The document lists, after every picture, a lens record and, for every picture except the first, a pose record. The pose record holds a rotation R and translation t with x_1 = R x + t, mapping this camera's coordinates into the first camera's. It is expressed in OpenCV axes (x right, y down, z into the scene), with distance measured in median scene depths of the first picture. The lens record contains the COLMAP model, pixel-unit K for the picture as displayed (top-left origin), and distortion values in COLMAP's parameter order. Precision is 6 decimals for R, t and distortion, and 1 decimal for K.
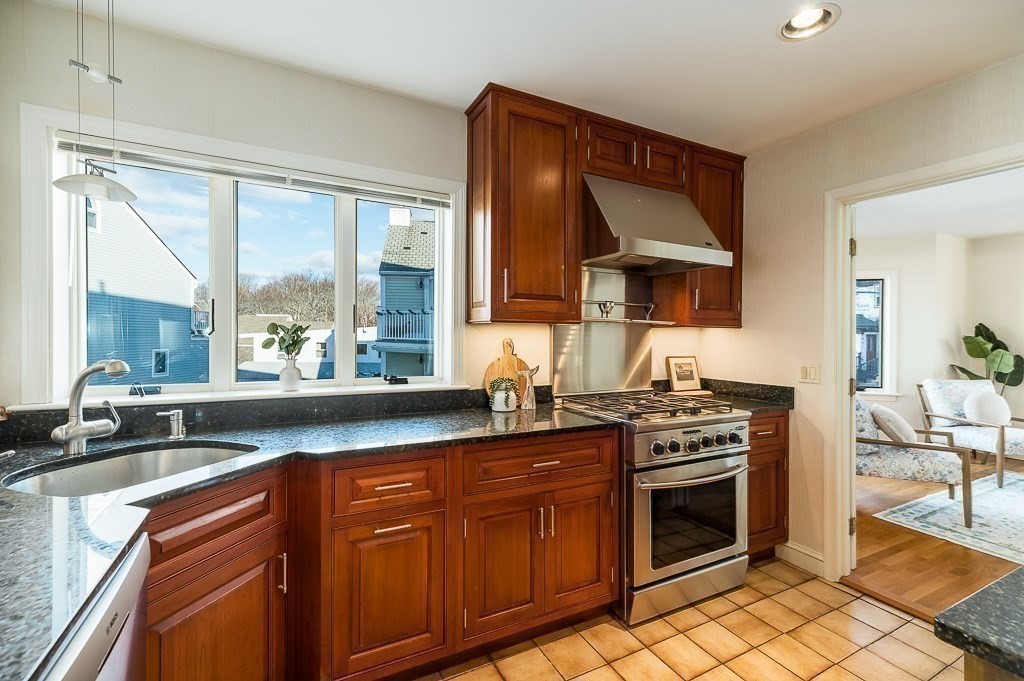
lens RADIAL K [[446.6, 0, 508.6], [0, 446.6, 338.5], [0, 0, 1]] dist [0.003325, 0.001064]
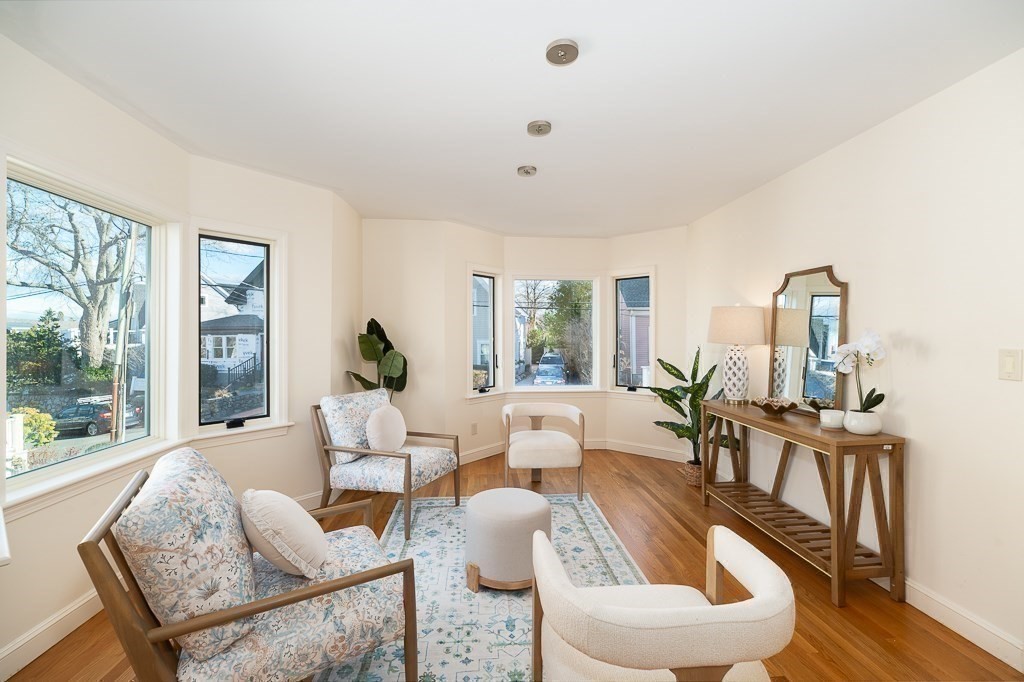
lens RADIAL K [[446.6, 0, 512.0], [0, 446.6, 338.0], [0, 0, 1]] dist [0.003325, 0.001064]
pose [[0.378763, -0.005161, 0.925479, 0.400588], [0.007781, 0.999967, 0.002392, 0.001093], [-0.925461, 0.006295, 0.378790, 0.466494]]
